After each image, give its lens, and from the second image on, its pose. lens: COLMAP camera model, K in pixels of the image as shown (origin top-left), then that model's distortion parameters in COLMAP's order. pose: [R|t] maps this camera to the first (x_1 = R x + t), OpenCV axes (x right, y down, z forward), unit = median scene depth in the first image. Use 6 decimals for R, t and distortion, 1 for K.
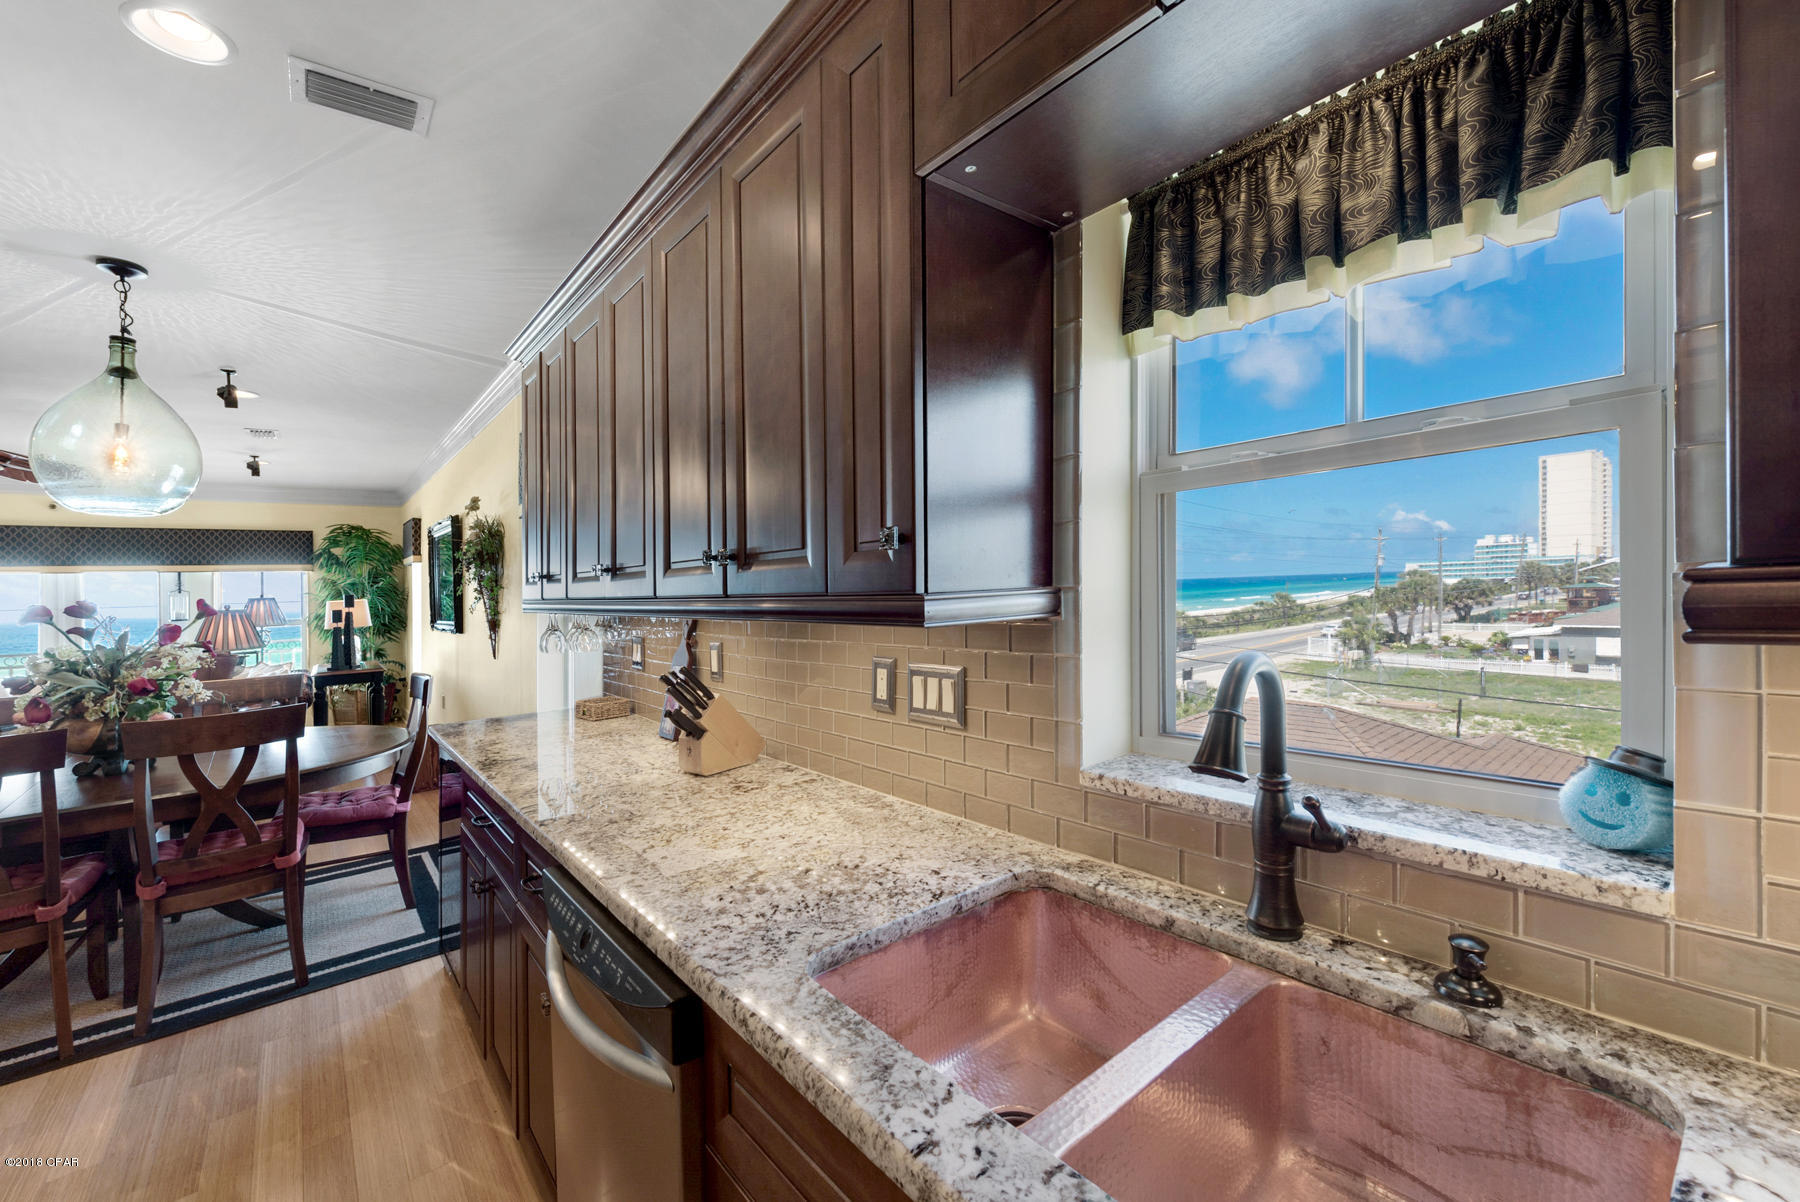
lens RADIAL K [[724.5, 0, 898.3], [0, 724.5, 592.7], [0, 0, 1]] dist [-0.001004, -0.000302]
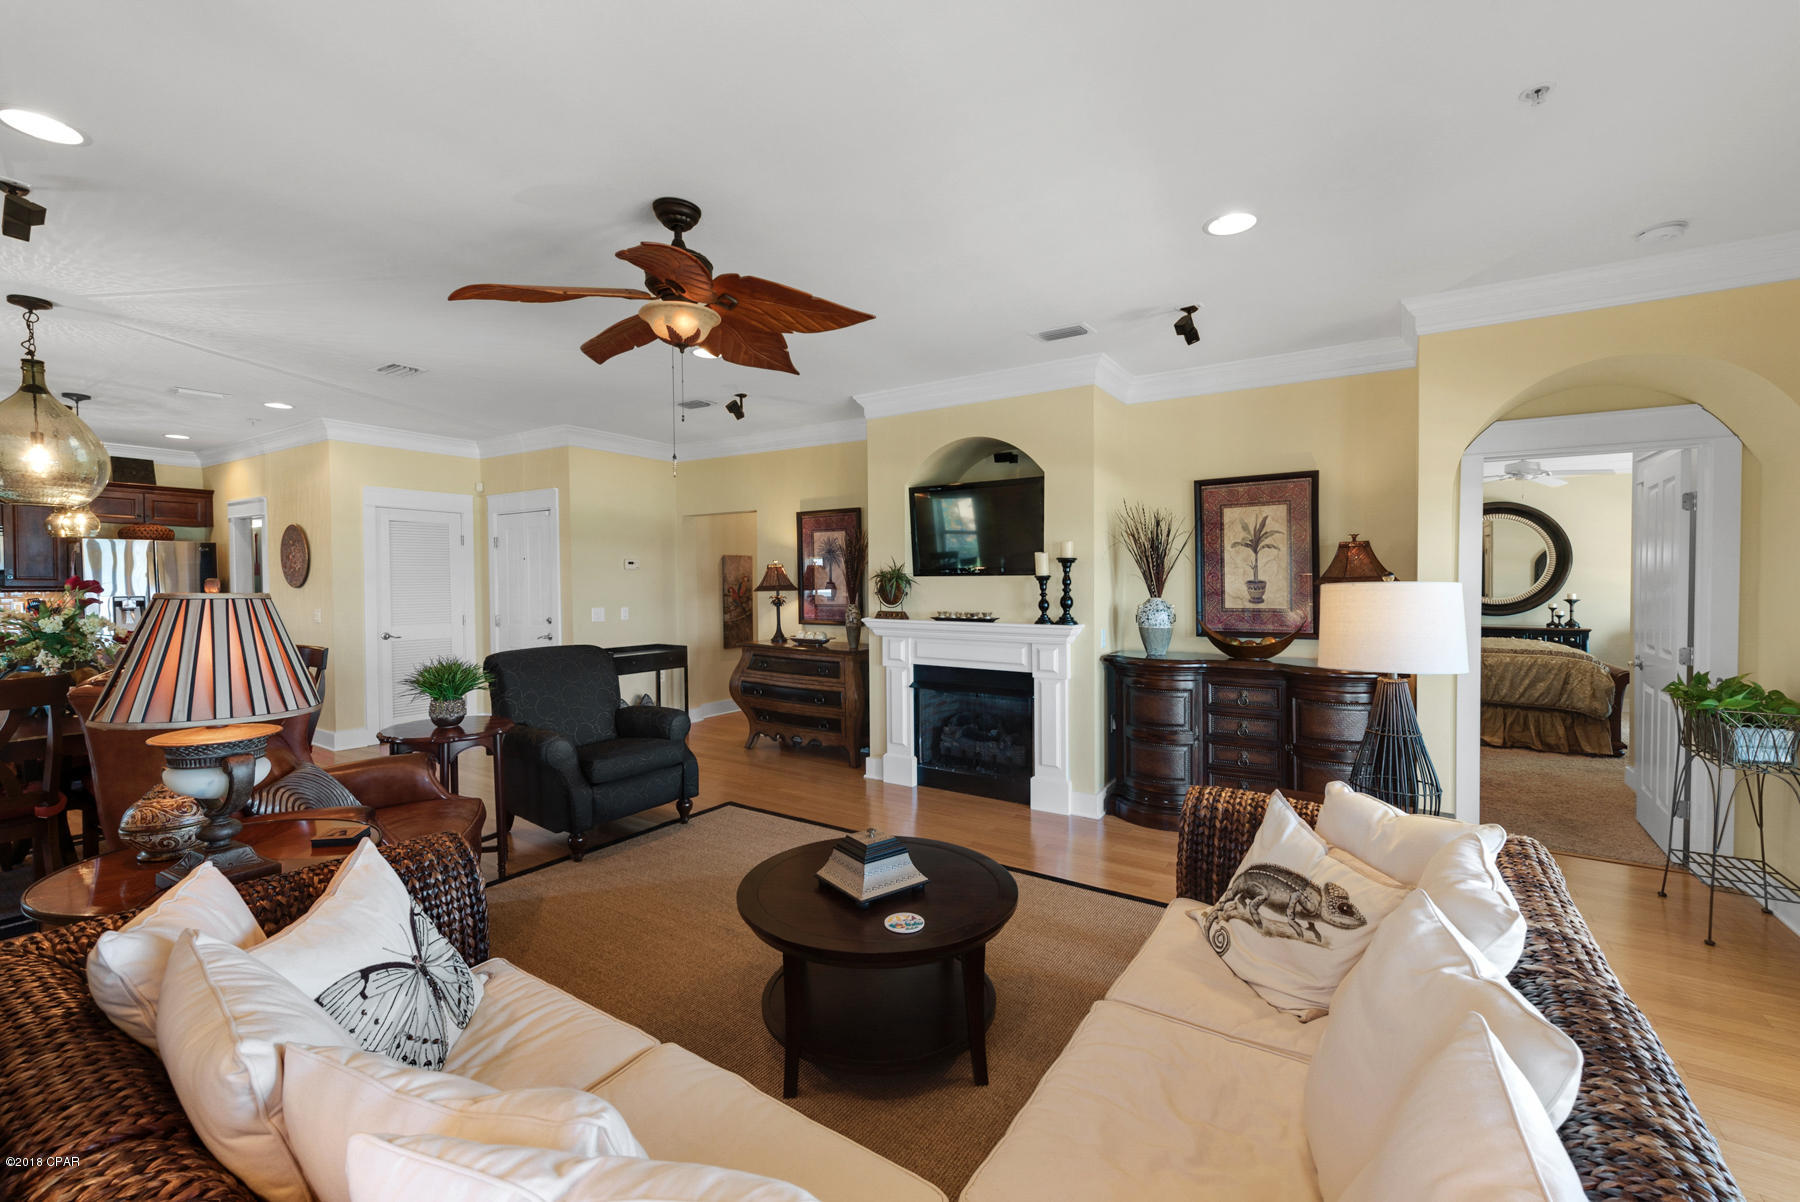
lens RADIAL K [[736.2, 0, 893.8], [0, 736.2, 590.5], [0, 0, 1]] dist [0.016434, -0.000122]
pose [[-0.956963, 0.037130, -0.287824, -3.623520], [0.030609, 0.999163, 0.027127, 0.073565], [0.288590, 0.017149, -0.957299, 4.587317]]
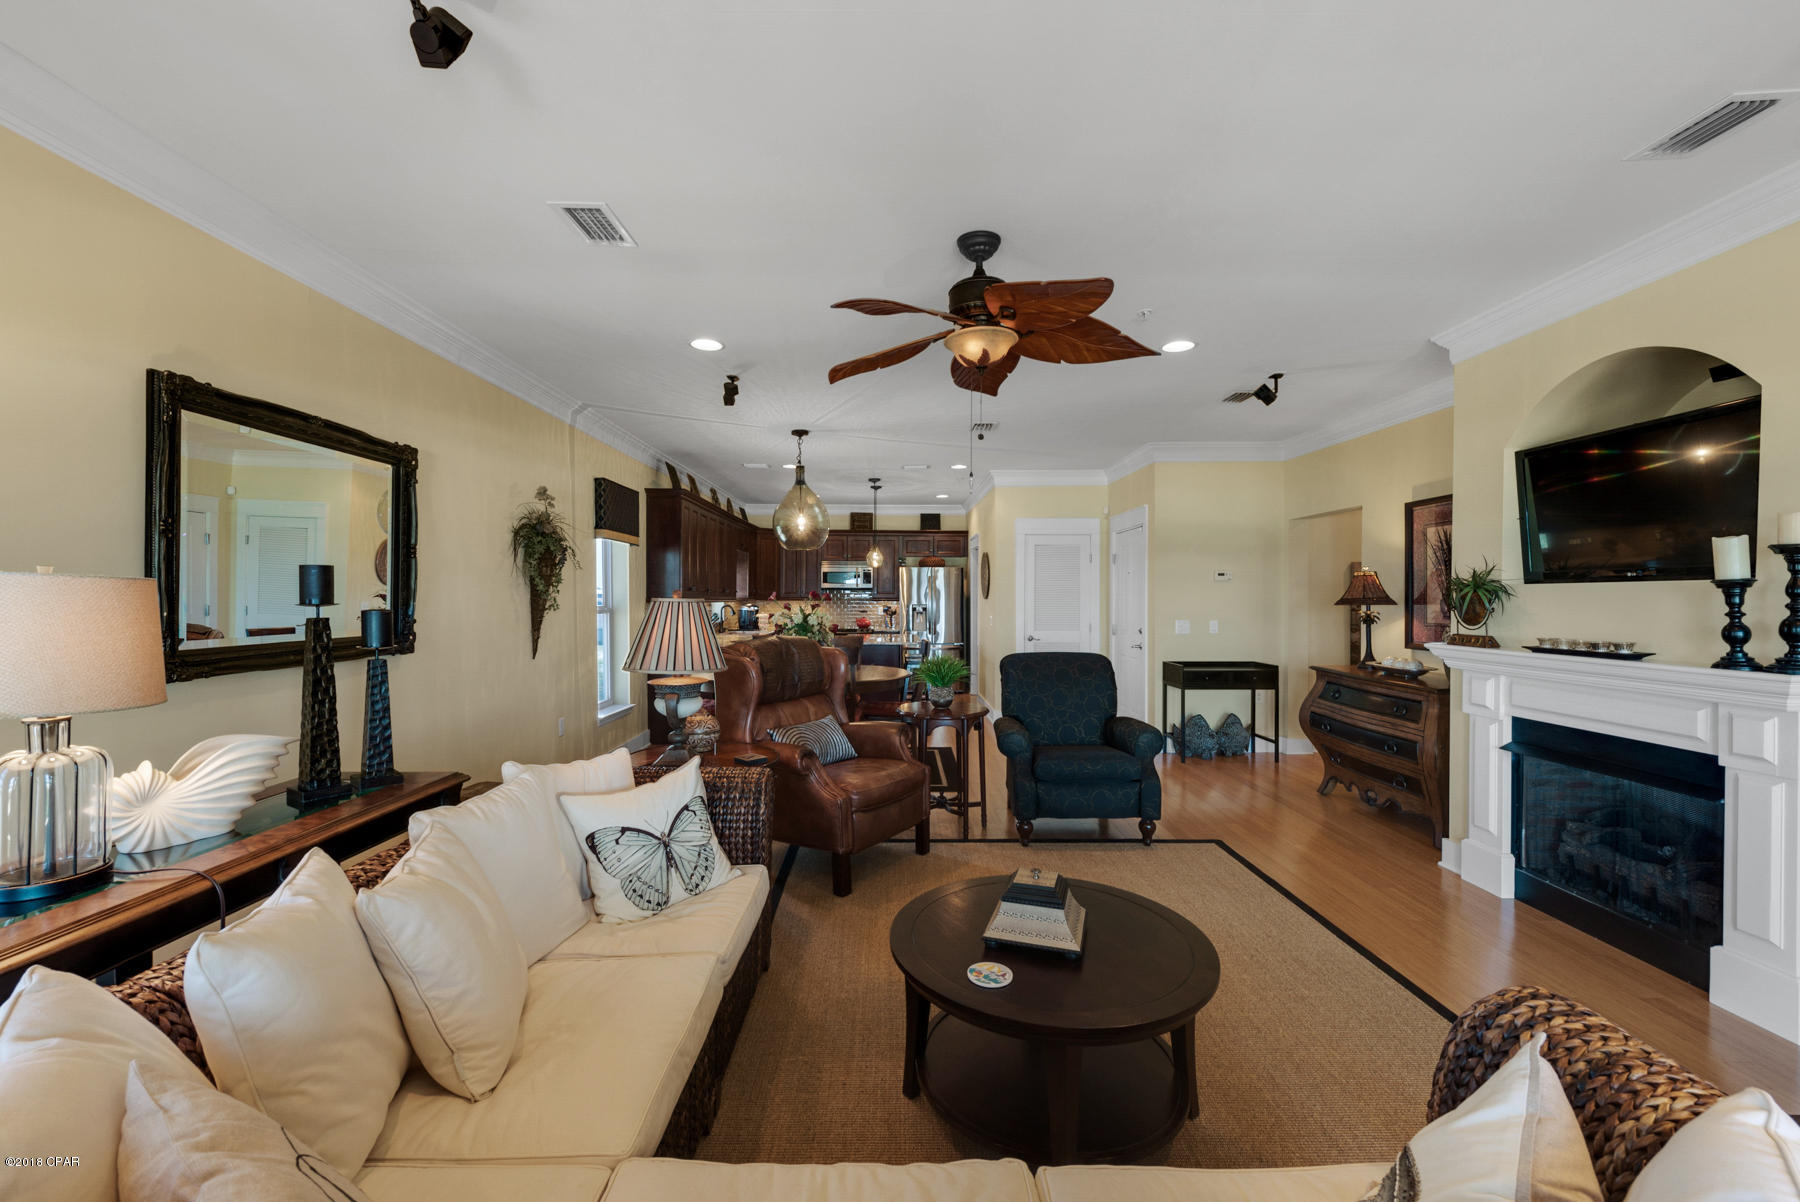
lens RADIAL K [[739.6, 0, 900.2], [0, 739.6, 603.5], [0, 0, 1]] dist [0.001818, -0.000154]
pose [[-0.775025, 0.027434, 0.631335, -4.606573], [0.029736, 0.999534, -0.006930, 0.119022], [-0.631231, 0.013402, -0.775479, 4.335219]]
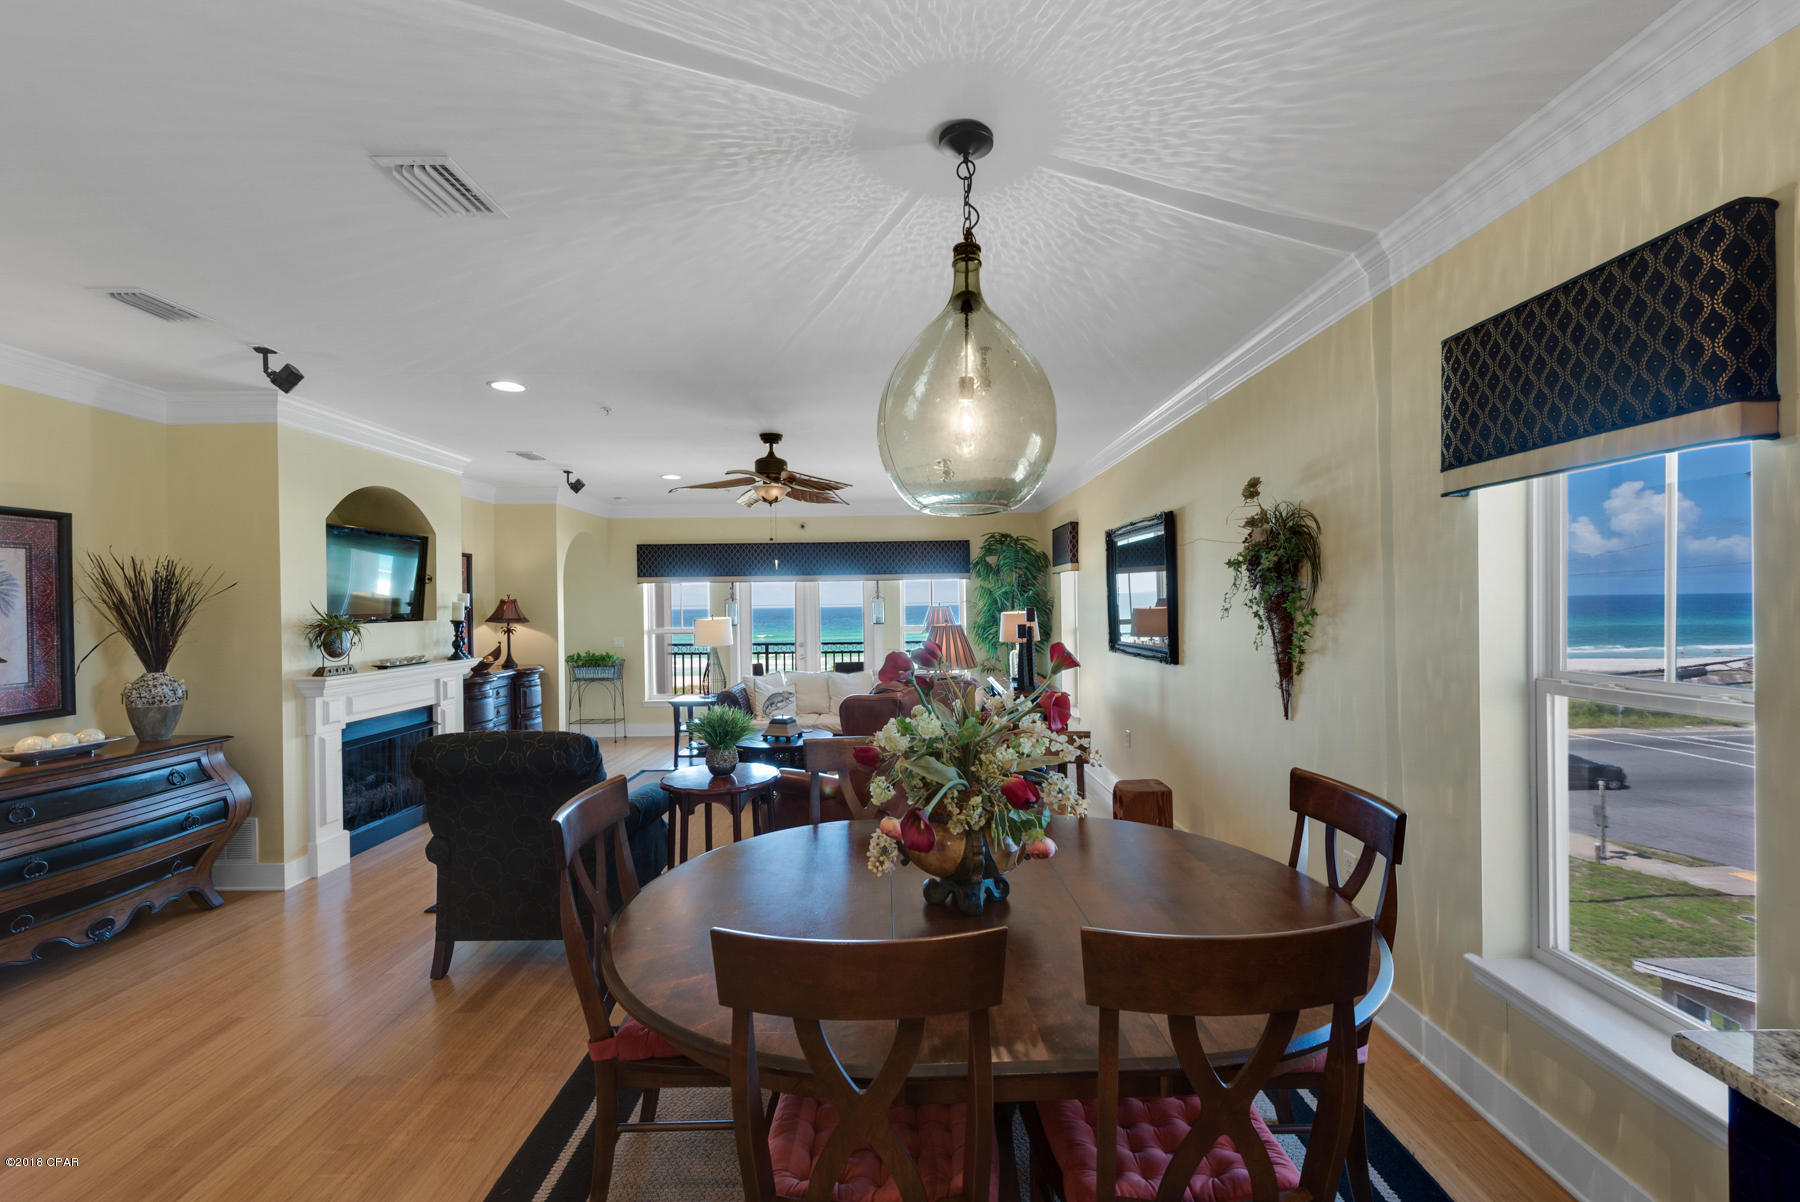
lens RADIAL K [[717.8, 0, 900.0], [0, 717.8, 590.4], [0, 0, 1]] dist [0.009062, -0.000016]
pose [[0.768643, 0.011766, -0.639570, -1.212771], [-0.015655, 0.999877, -0.000420, -0.063260], [0.639486, 0.010335, 0.768733, 0.800525]]
